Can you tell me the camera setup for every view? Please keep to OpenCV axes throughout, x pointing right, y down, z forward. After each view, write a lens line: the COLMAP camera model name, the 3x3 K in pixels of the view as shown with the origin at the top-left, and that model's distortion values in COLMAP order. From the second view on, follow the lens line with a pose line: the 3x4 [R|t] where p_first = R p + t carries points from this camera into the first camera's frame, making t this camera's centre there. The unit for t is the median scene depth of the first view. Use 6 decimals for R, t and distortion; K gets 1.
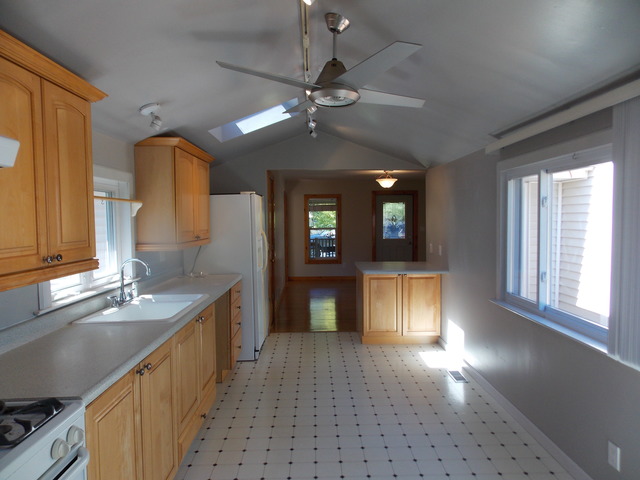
lens RADIAL K [[429.1, 0, 320.6], [0, 429.1, 239.4], [0, 0, 1]] dist [-0.001838, -0.000388]
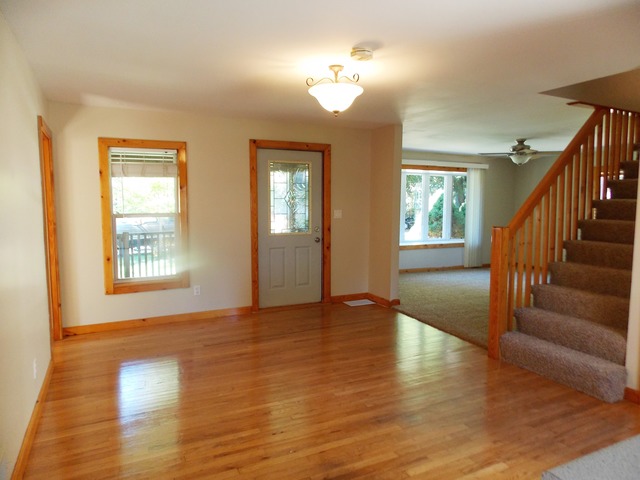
lens RADIAL K [[429.1, 0, 319.0], [0, 429.1, 233.6], [0, 0, 1]] dist [-0.001838, -0.000388]
pose [[0.911477, -0.024941, 0.410594, -0.015048], [0.019600, 0.999660, 0.017214, -0.009331], [-0.410884, -0.007643, 0.911656, 0.503312]]
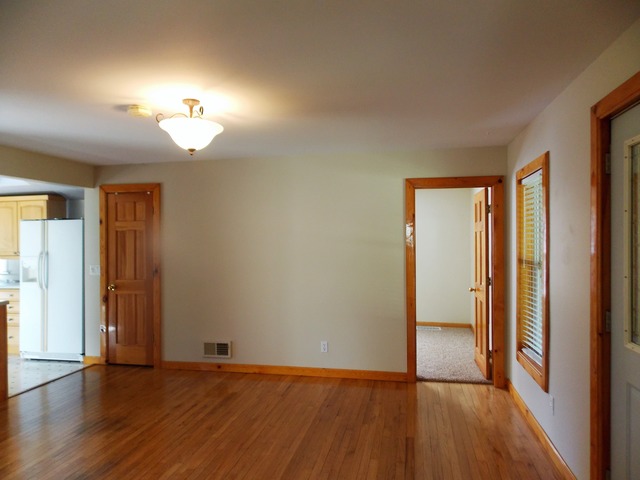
lens RADIAL K [[429.1, 0, 319.0], [0, 429.1, 241.2], [0, 0, 1]] dist [-0.001838, -0.000388]
pose [[-0.233949, 0.014166, -0.972146, 0.405215], [-0.053122, 0.998214, 0.027330, -0.047425], [0.970796, 0.058036, -0.232779, 0.966076]]
